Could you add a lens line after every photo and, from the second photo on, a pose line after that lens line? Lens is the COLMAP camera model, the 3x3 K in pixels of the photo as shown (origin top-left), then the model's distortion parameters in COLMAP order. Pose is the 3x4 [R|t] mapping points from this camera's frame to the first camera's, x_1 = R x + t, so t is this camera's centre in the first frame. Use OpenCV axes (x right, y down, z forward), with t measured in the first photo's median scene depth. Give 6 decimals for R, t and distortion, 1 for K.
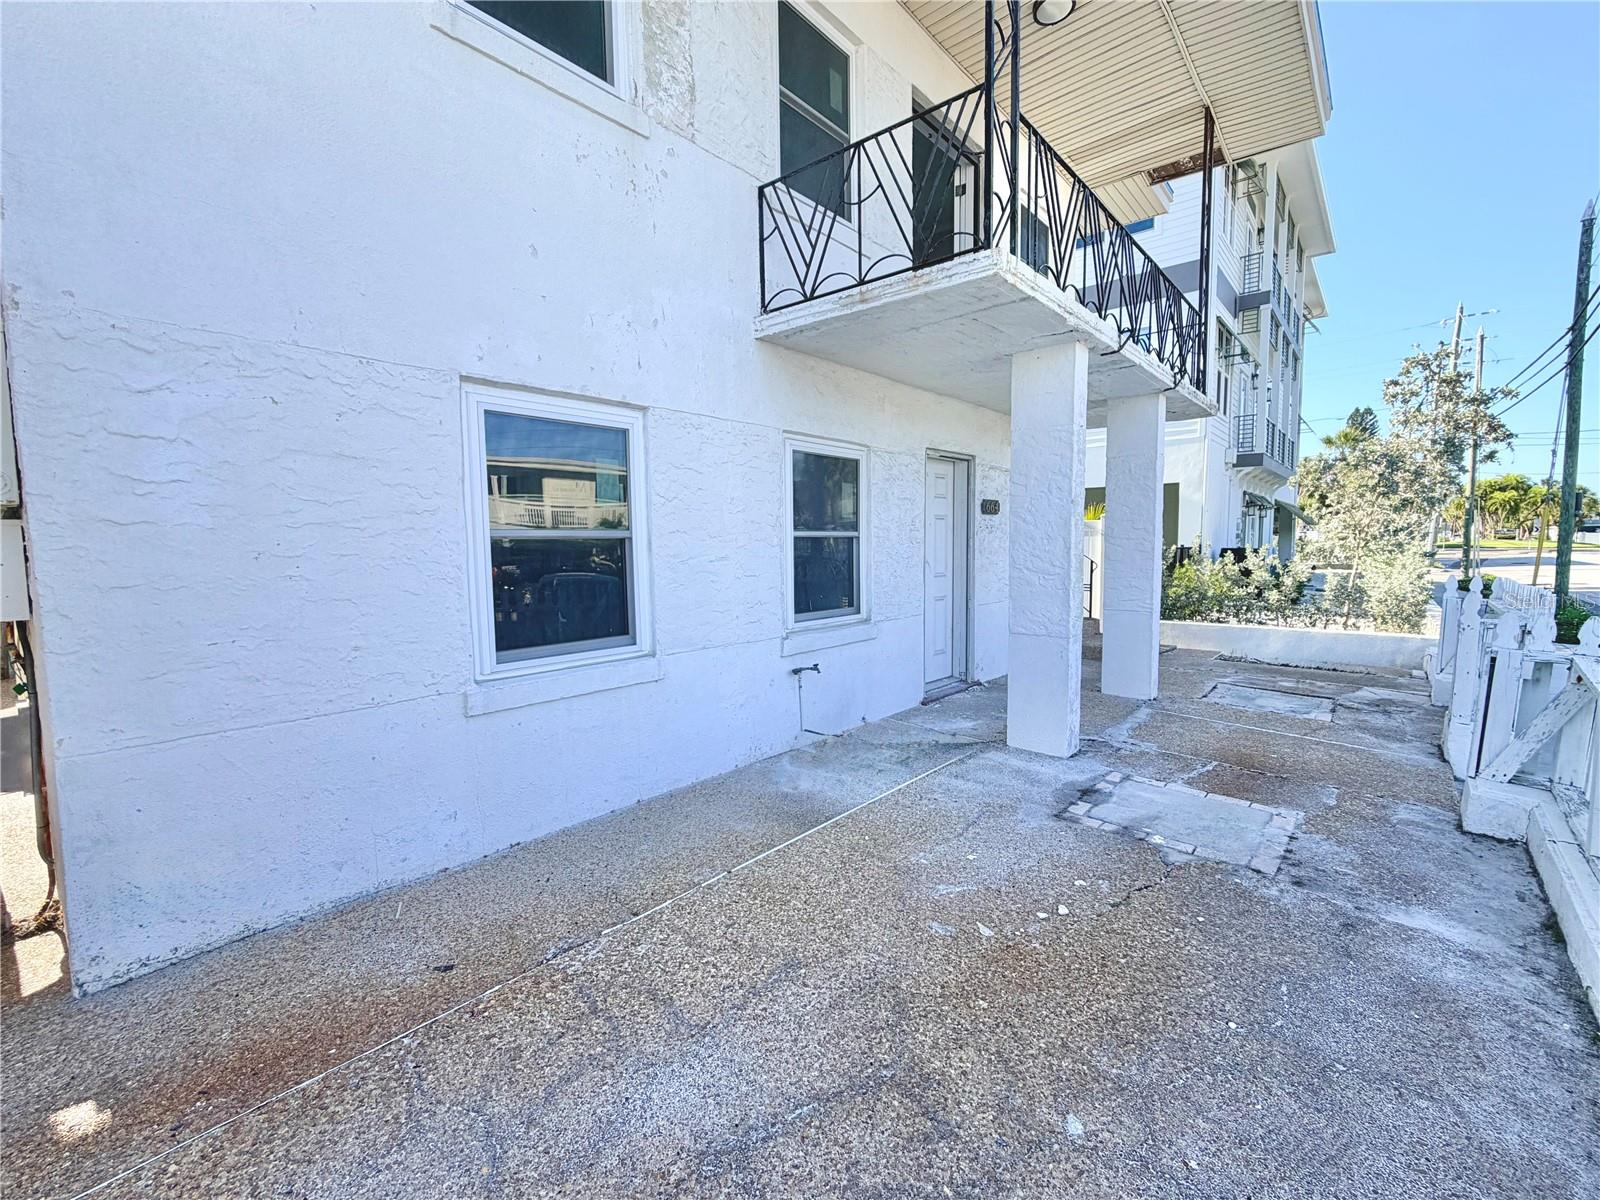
lens RADIAL K [[688.4, 0, 801.2], [0, 688.4, 594.7], [0, 0, 1]] dist [0.002437, -0.000223]
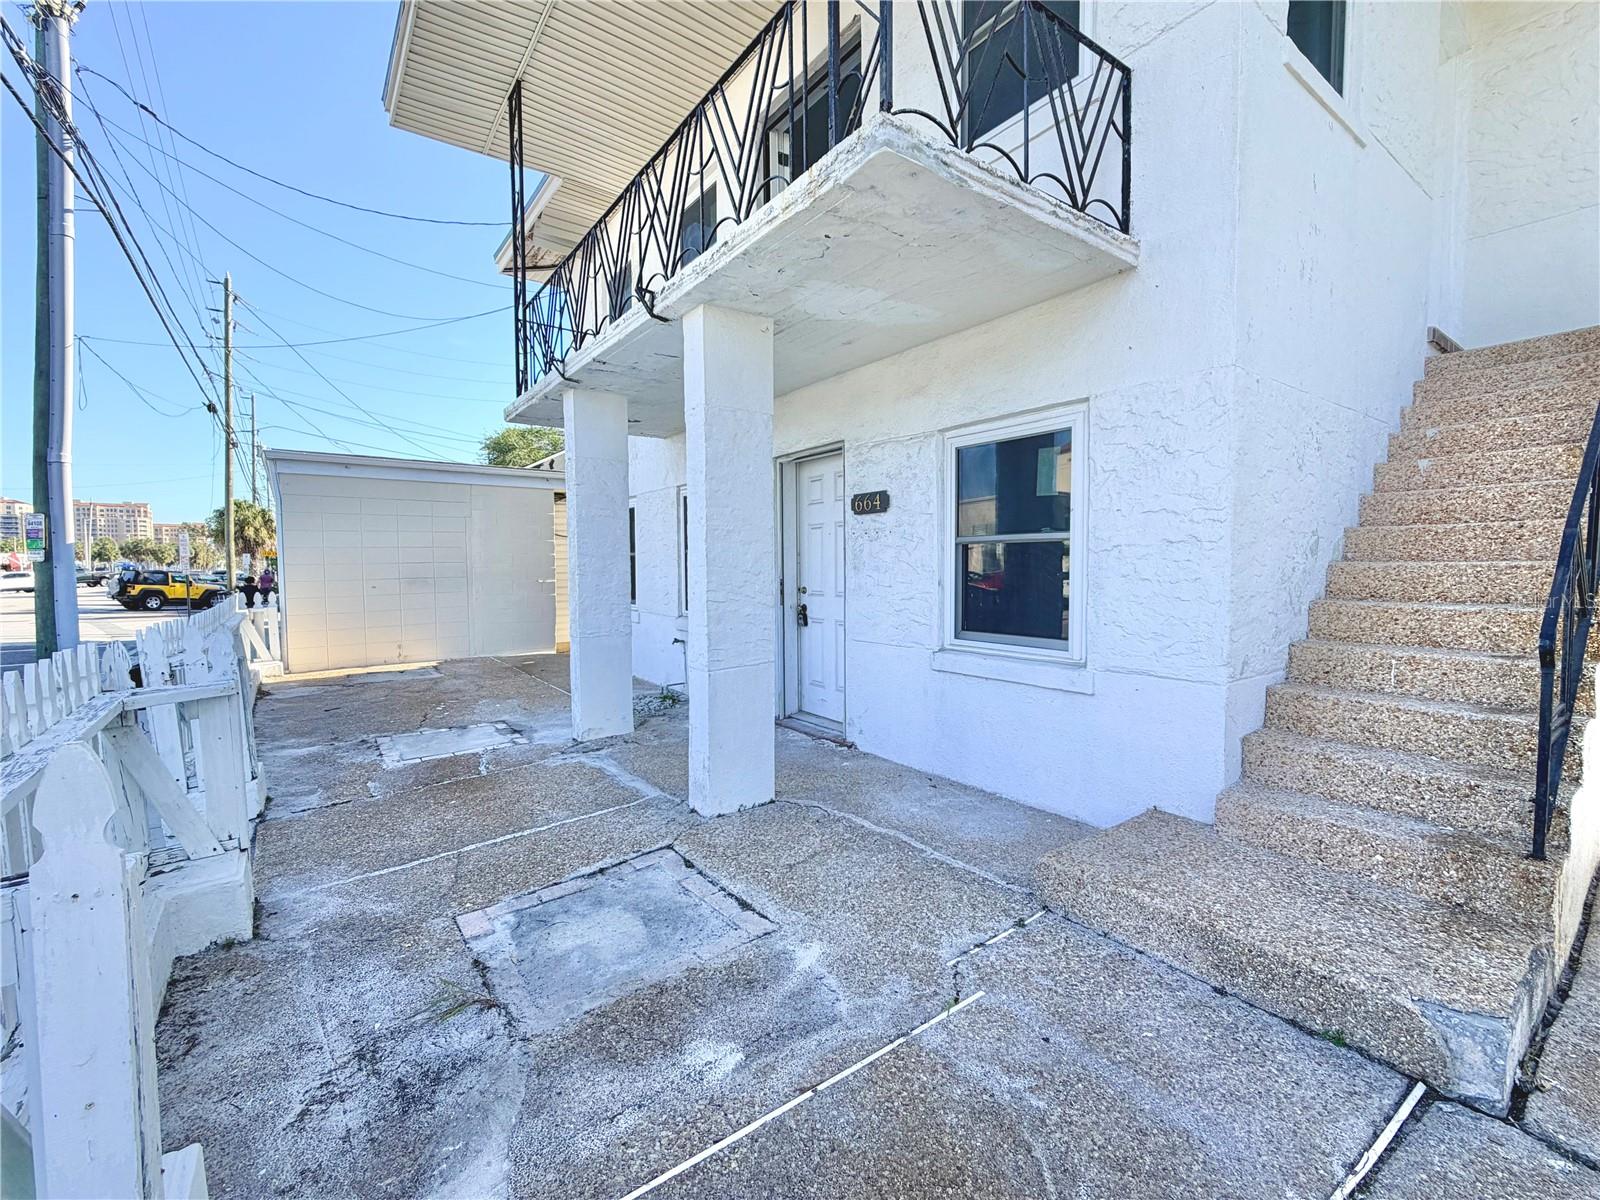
lens RADIAL K [[688.4, 0, 796.7], [0, 688.4, 594.2], [0, 0, 1]] dist [0.002437, -0.000223]
pose [[-0.220919, 0.052764, -0.973864, 1.067911], [-0.066506, 0.995396, 0.069017, -0.086590], [0.973022, 0.080015, -0.216393, 1.193066]]
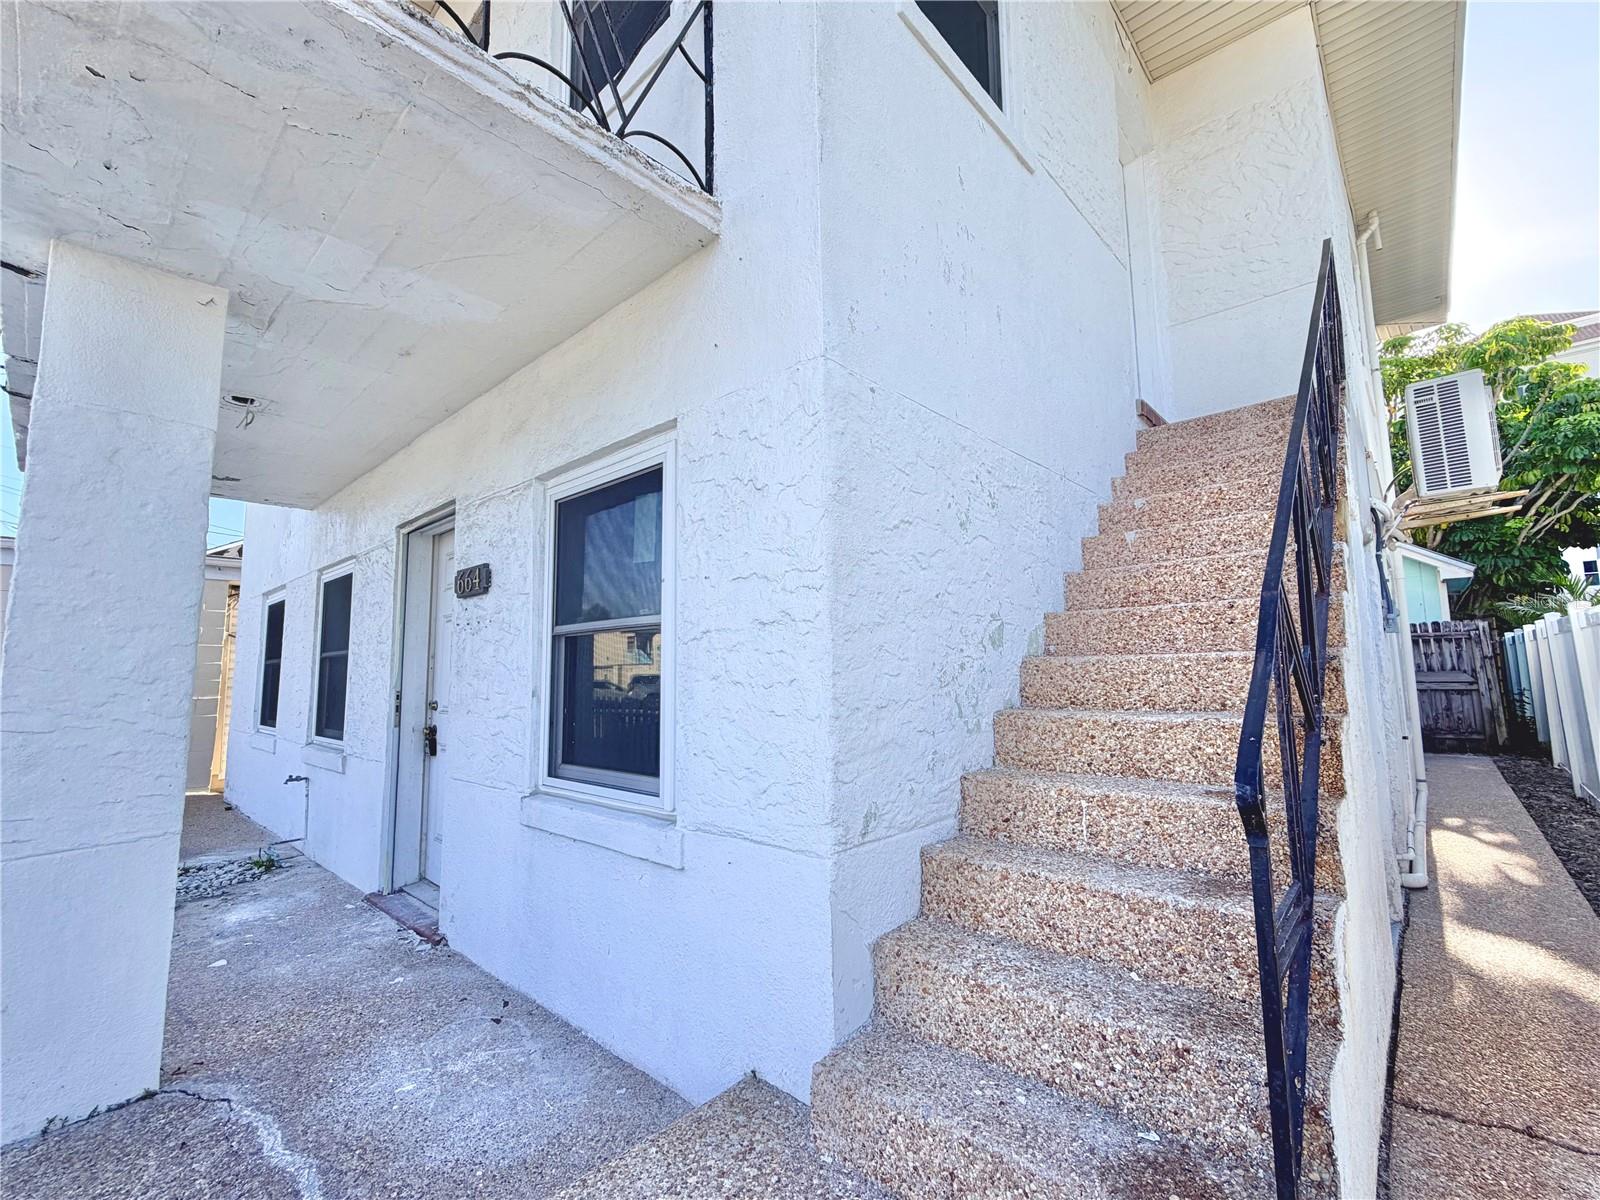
lens RADIAL K [[688.4, 0, 791.5], [0, 688.4, 596.4], [0, 0, 1]] dist [0.002437, -0.000223]
pose [[-0.031555, -0.102408, -0.994242, 0.836091], [-0.061084, 0.993075, -0.100349, -0.088969], [0.997634, 0.057566, -0.037592, 1.372556]]
